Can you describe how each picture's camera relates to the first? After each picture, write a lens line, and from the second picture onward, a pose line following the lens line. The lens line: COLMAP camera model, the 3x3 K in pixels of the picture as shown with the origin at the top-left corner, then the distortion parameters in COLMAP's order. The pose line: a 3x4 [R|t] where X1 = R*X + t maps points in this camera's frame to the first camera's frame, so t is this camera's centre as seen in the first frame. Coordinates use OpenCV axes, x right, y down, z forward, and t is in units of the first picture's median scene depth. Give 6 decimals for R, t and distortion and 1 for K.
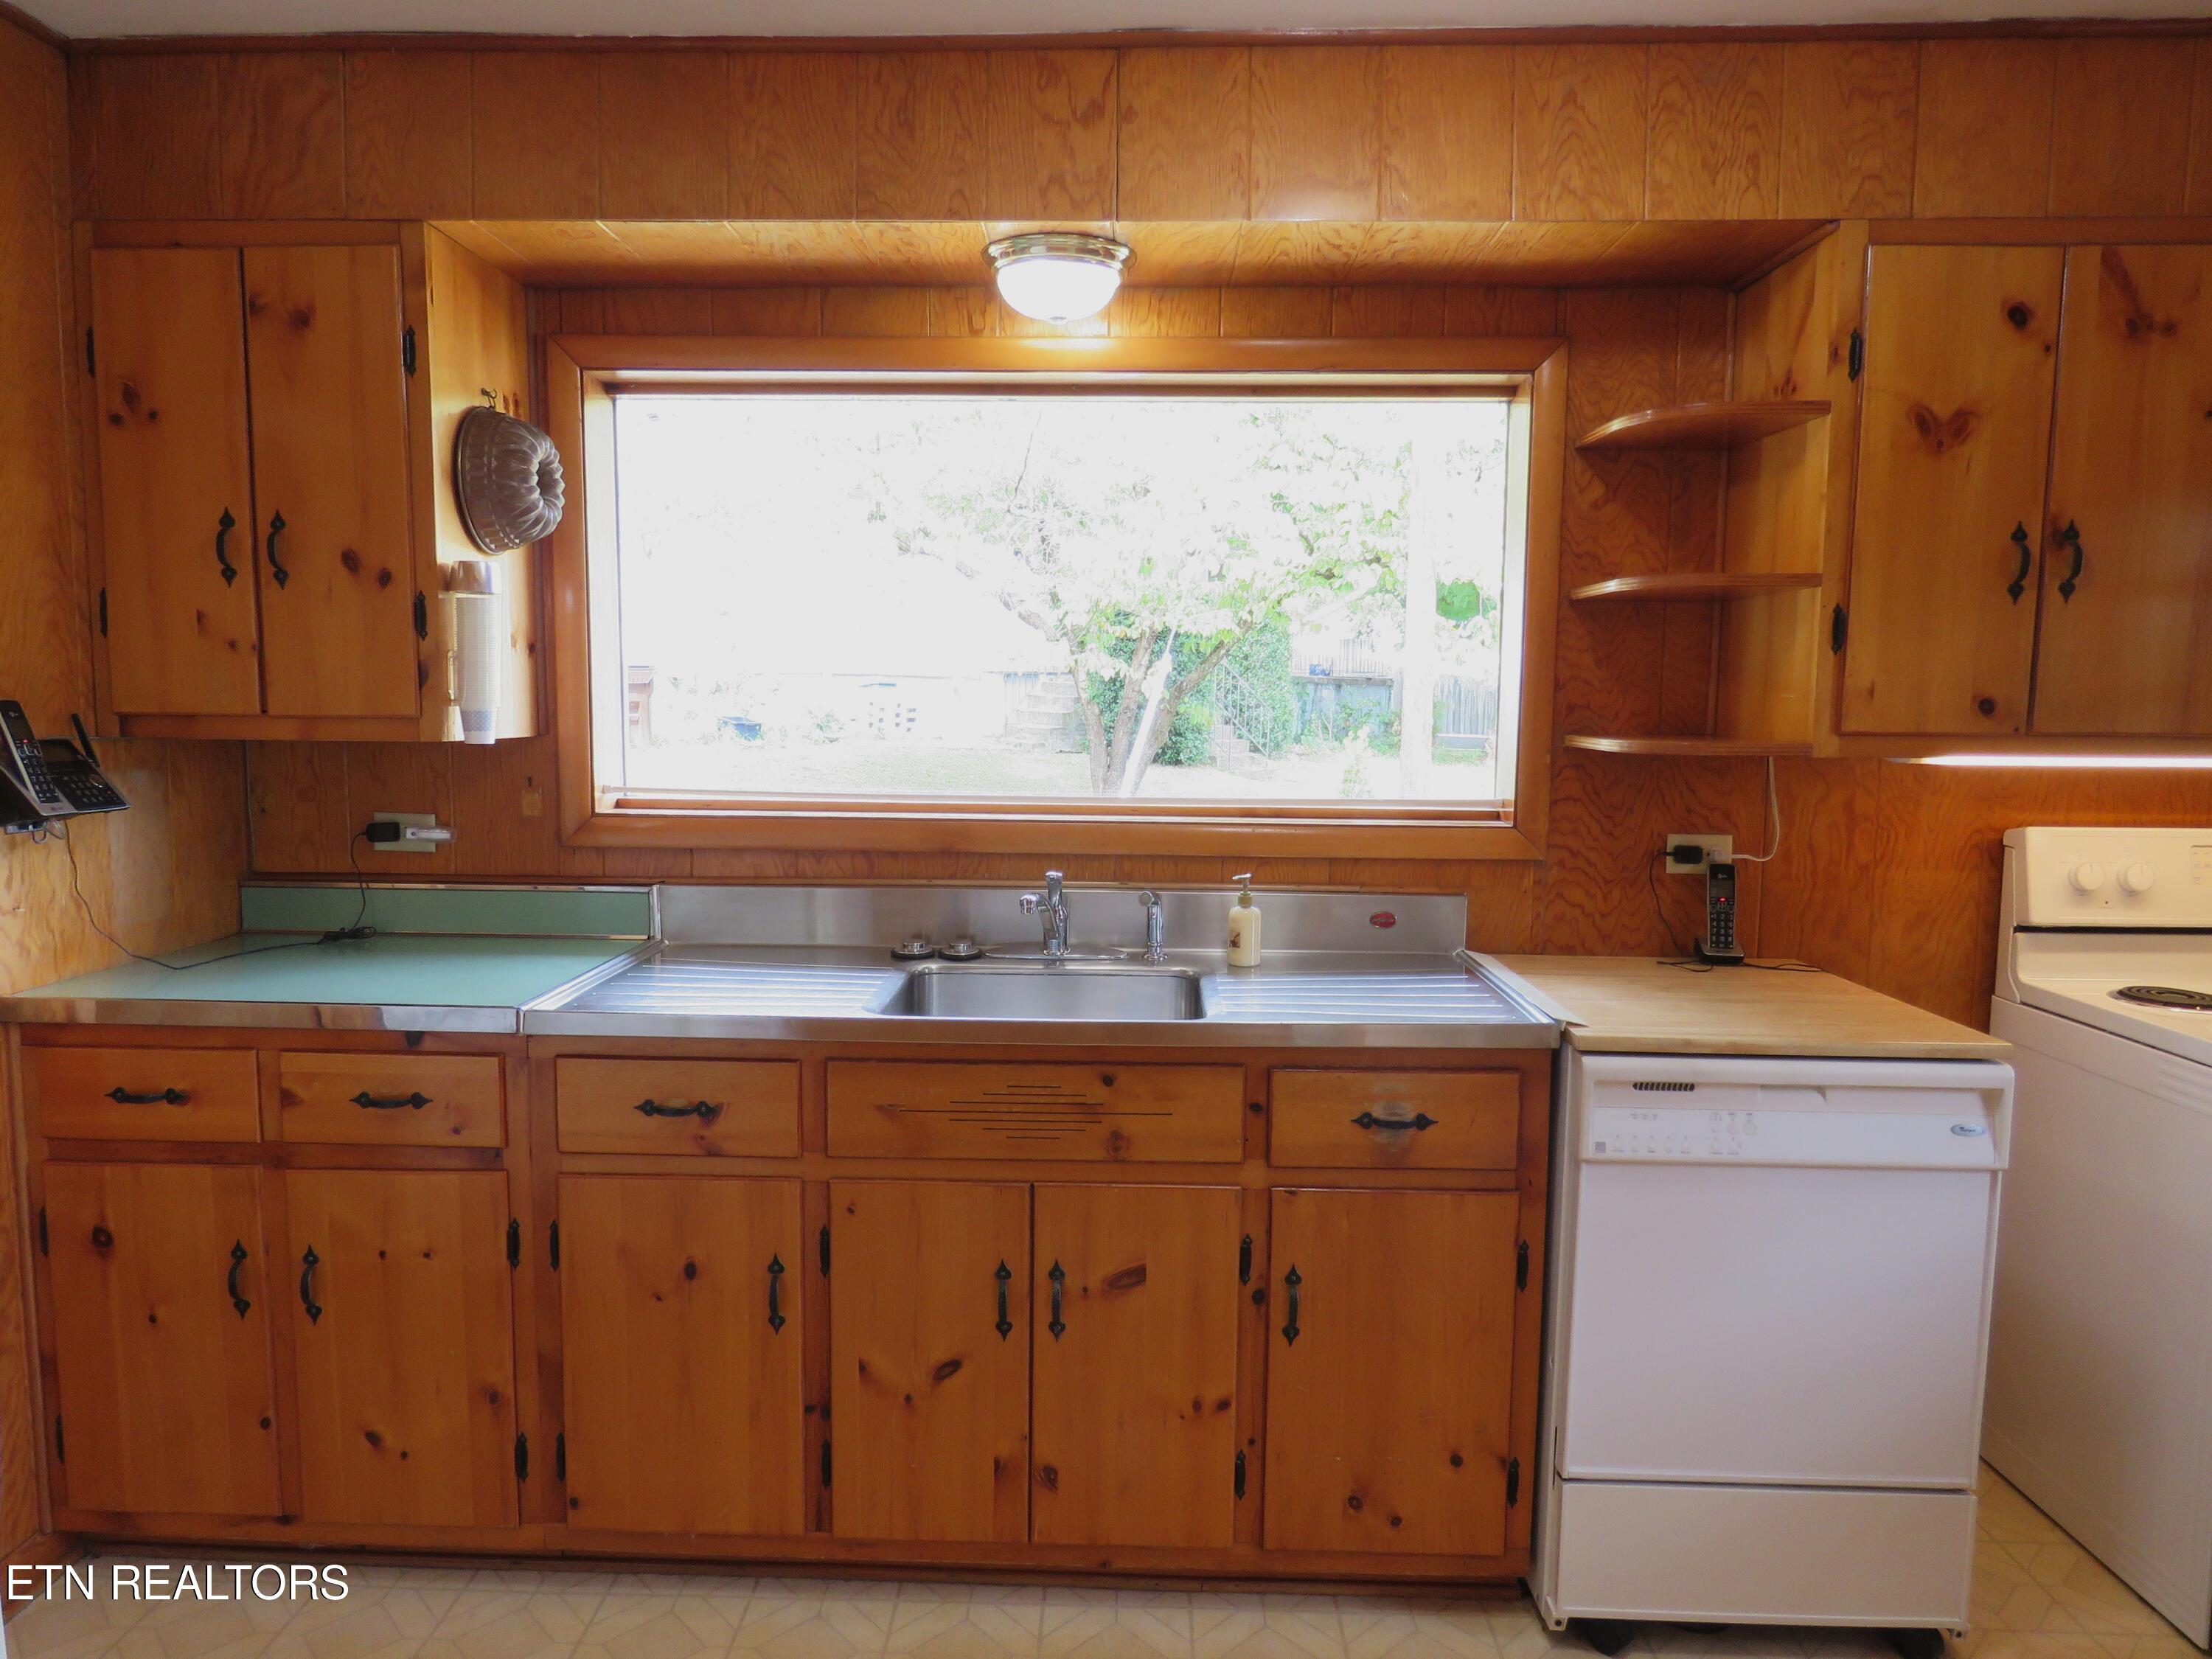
lens RADIAL K [[1456.5, 0, 1115.7], [0, 1456.5, 835.8], [0, 0, 1]] dist [-0.004422, 0.006389]
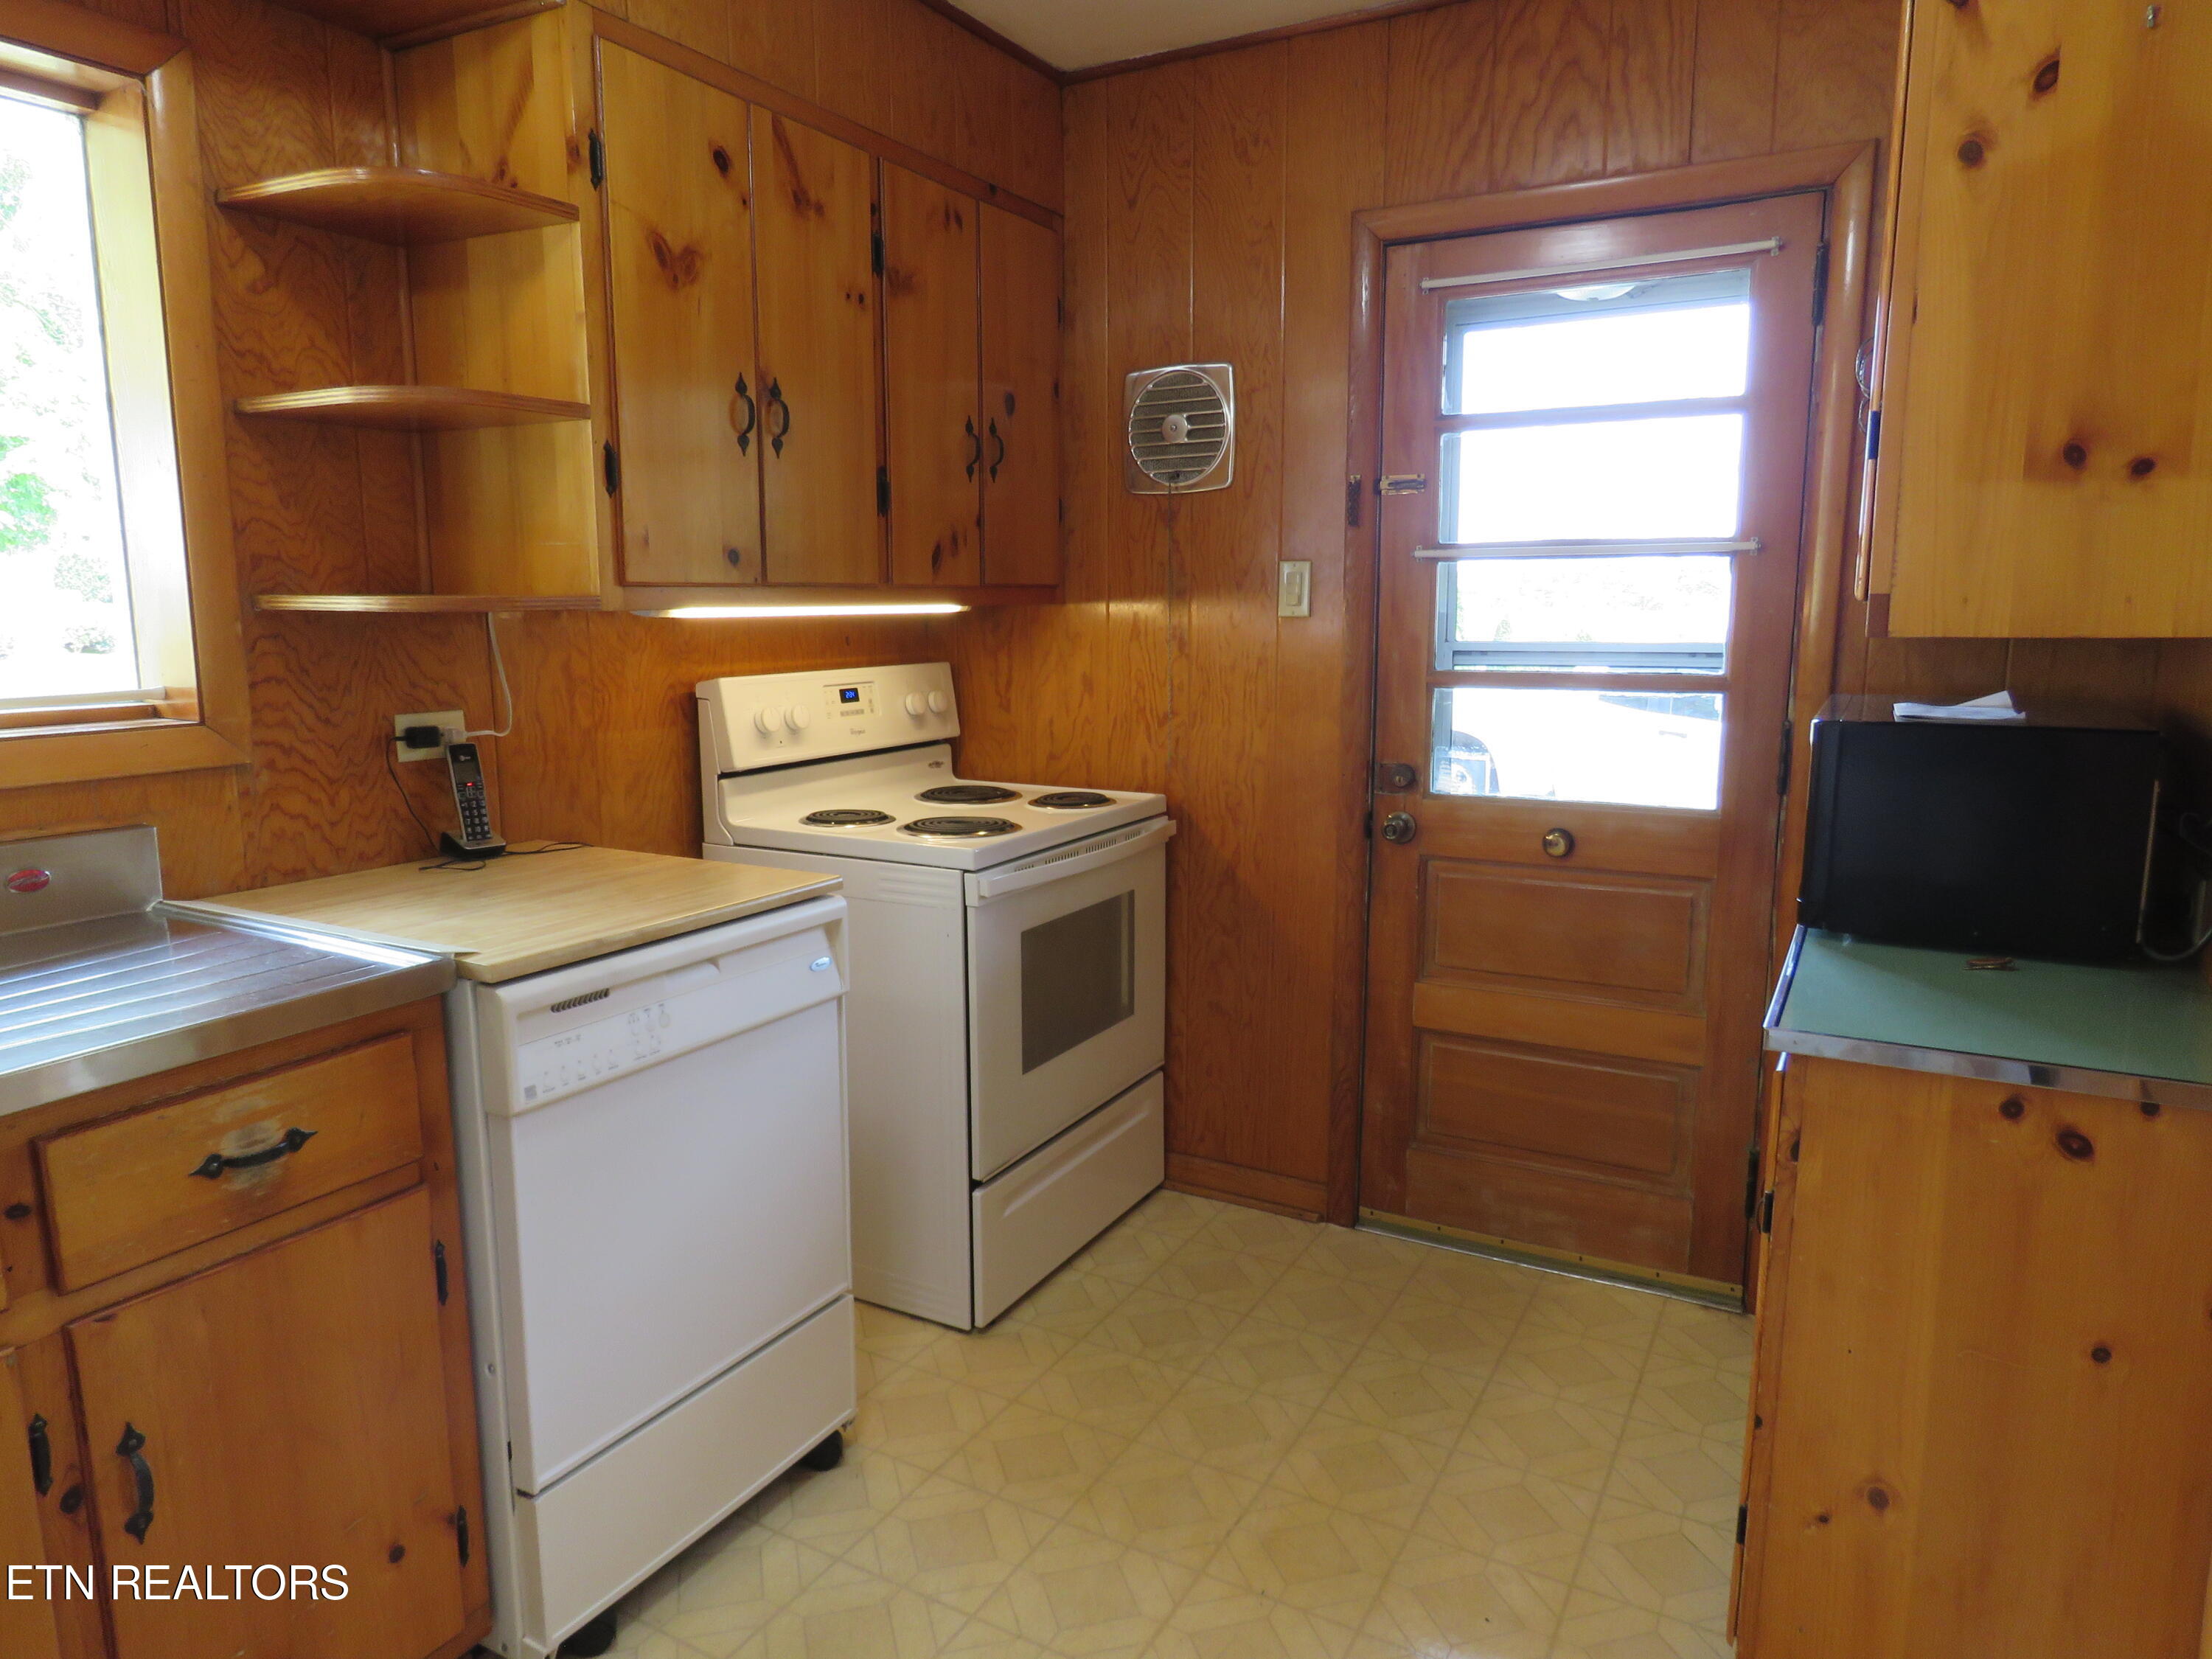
lens RADIAL K [[1409.5, 0, 1113.0], [0, 1409.5, 833.8], [0, 0, 1]] dist [-0.003154, -0.011485]
pose [[0.460653, -0.156844, 0.873612, -0.160624], [0.088903, 0.987467, 0.130406, -0.002793], [-0.883117, 0.017595, 0.468823, 0.297484]]
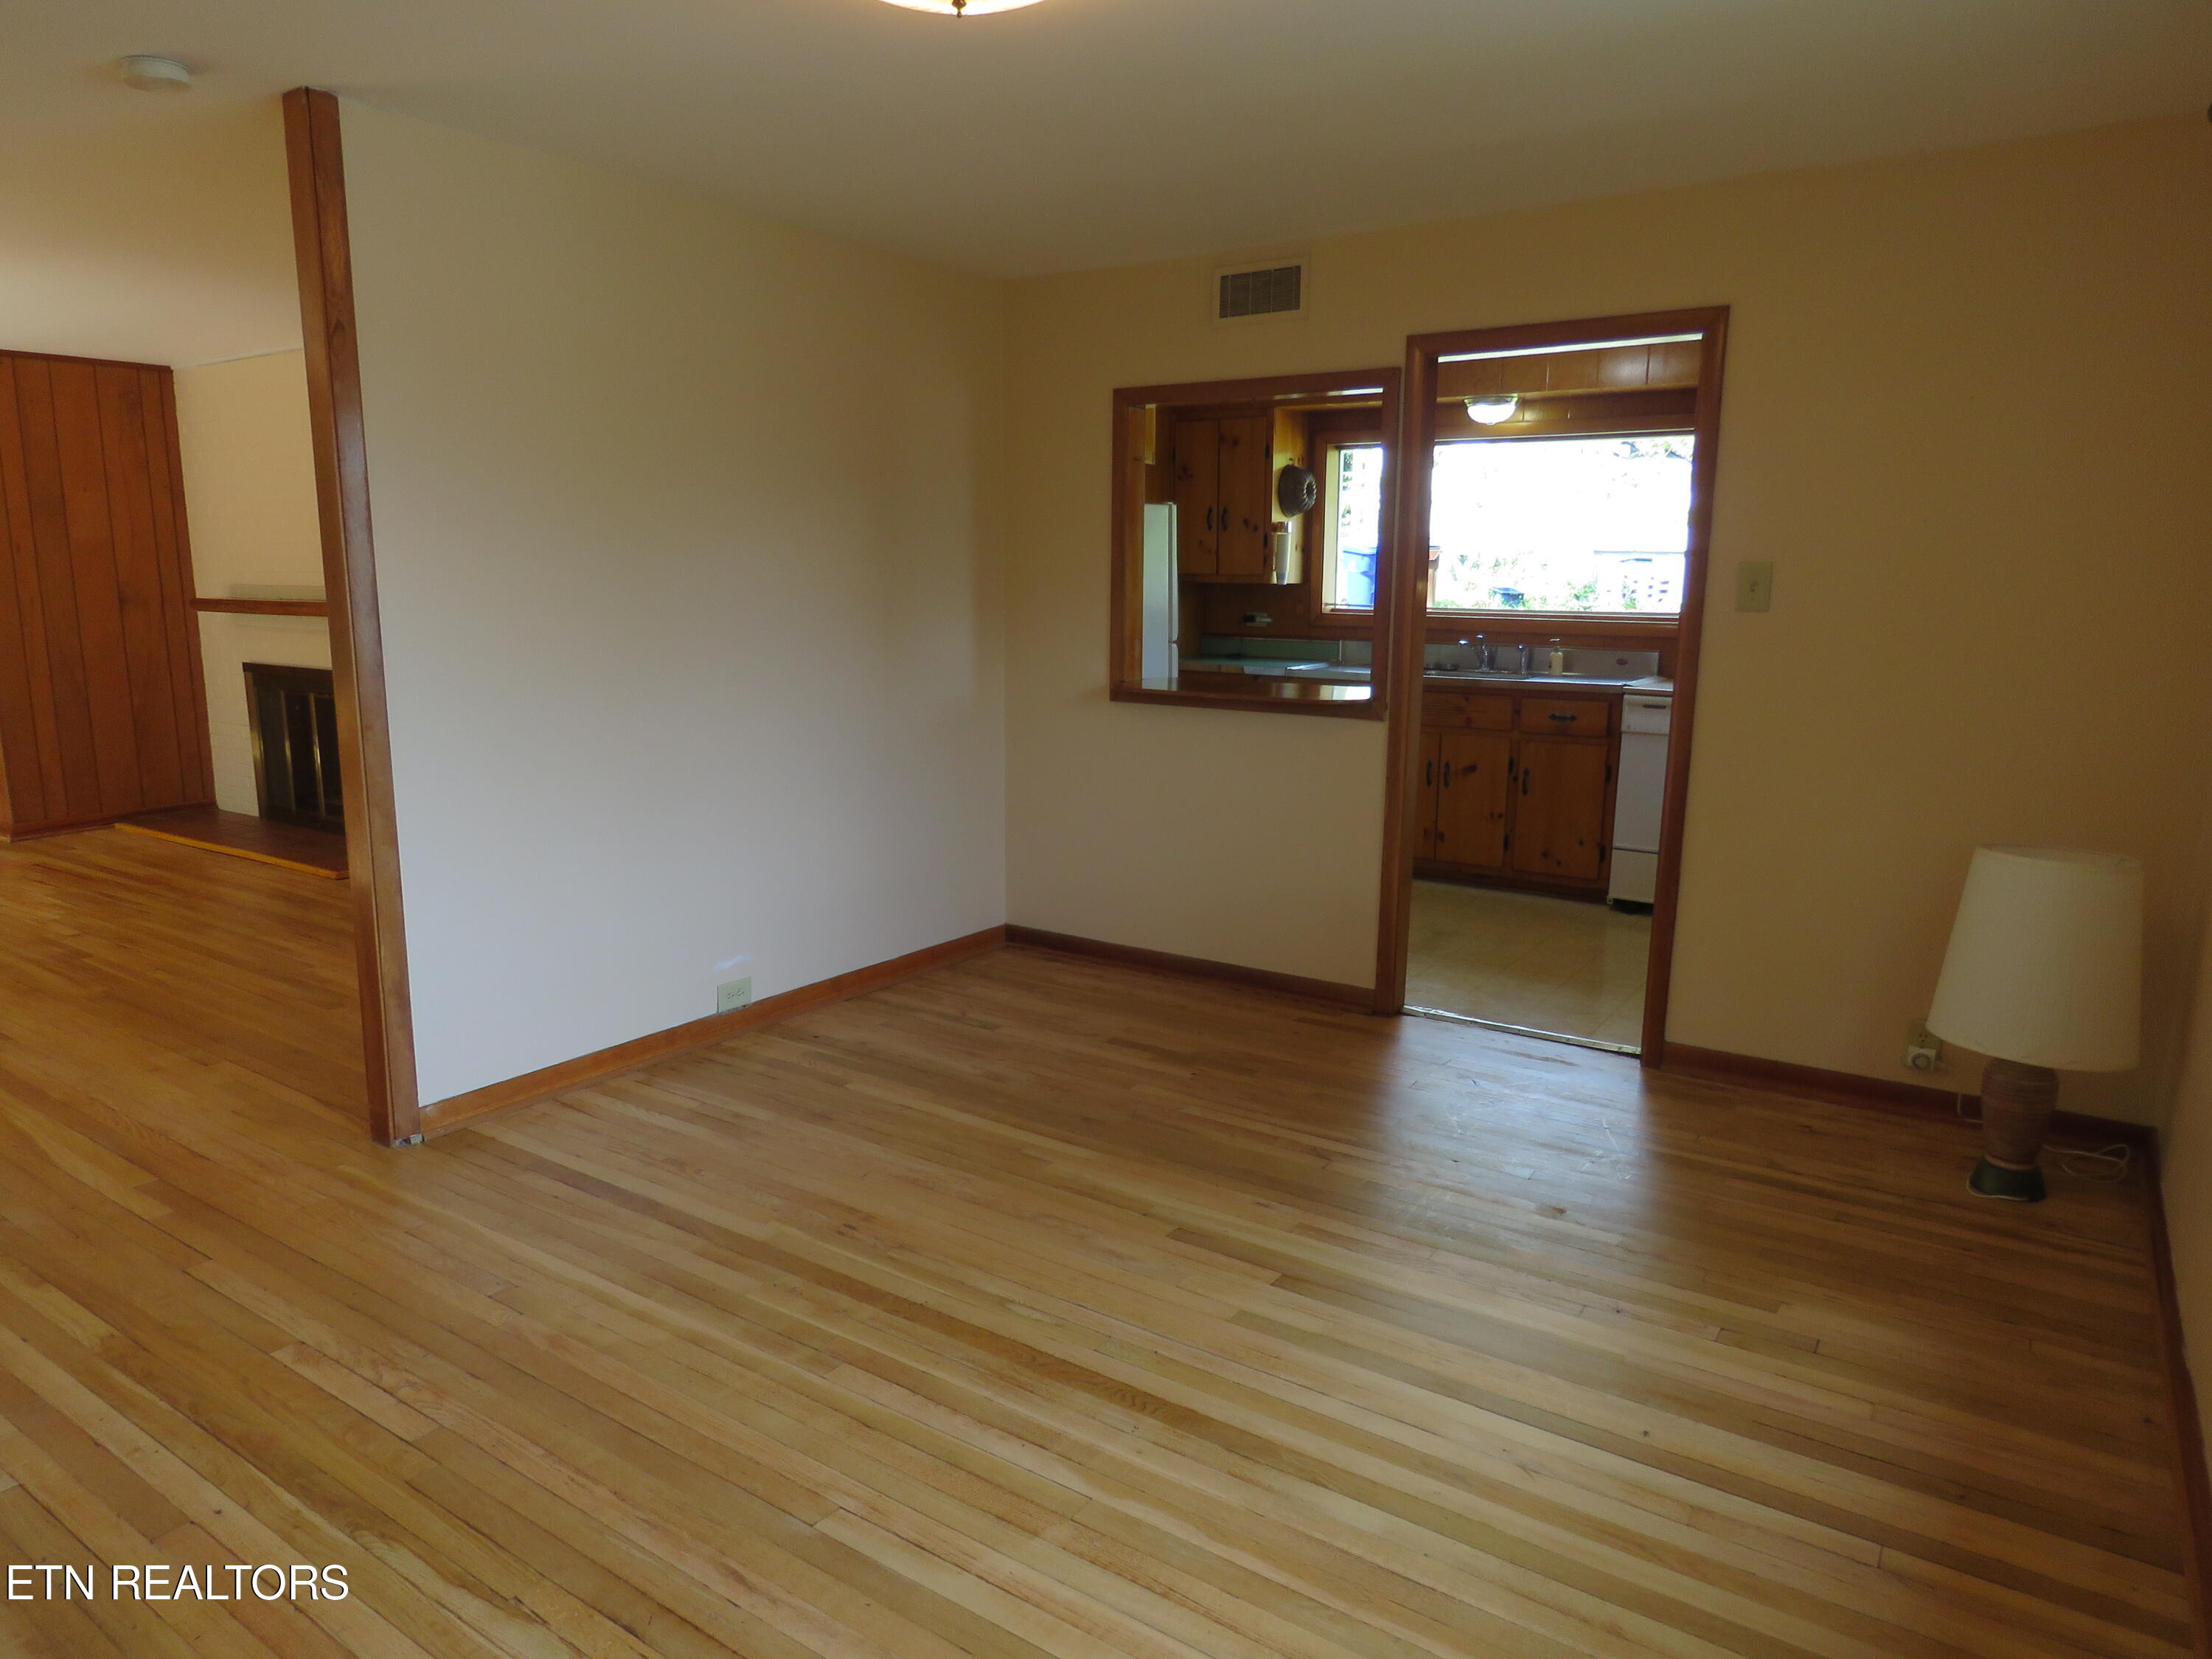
lens RADIAL K [[1409.5, 0, 1099.4], [0, 1409.5, 828.4], [0, 0, 1]] dist [-0.003154, -0.011485]
pose [[0.844384, 0.095143, -0.527222, 0.814843], [-0.049936, 0.993797, 0.099364, 0.165227], [0.533406, -0.057574, 0.843898, -1.656509]]
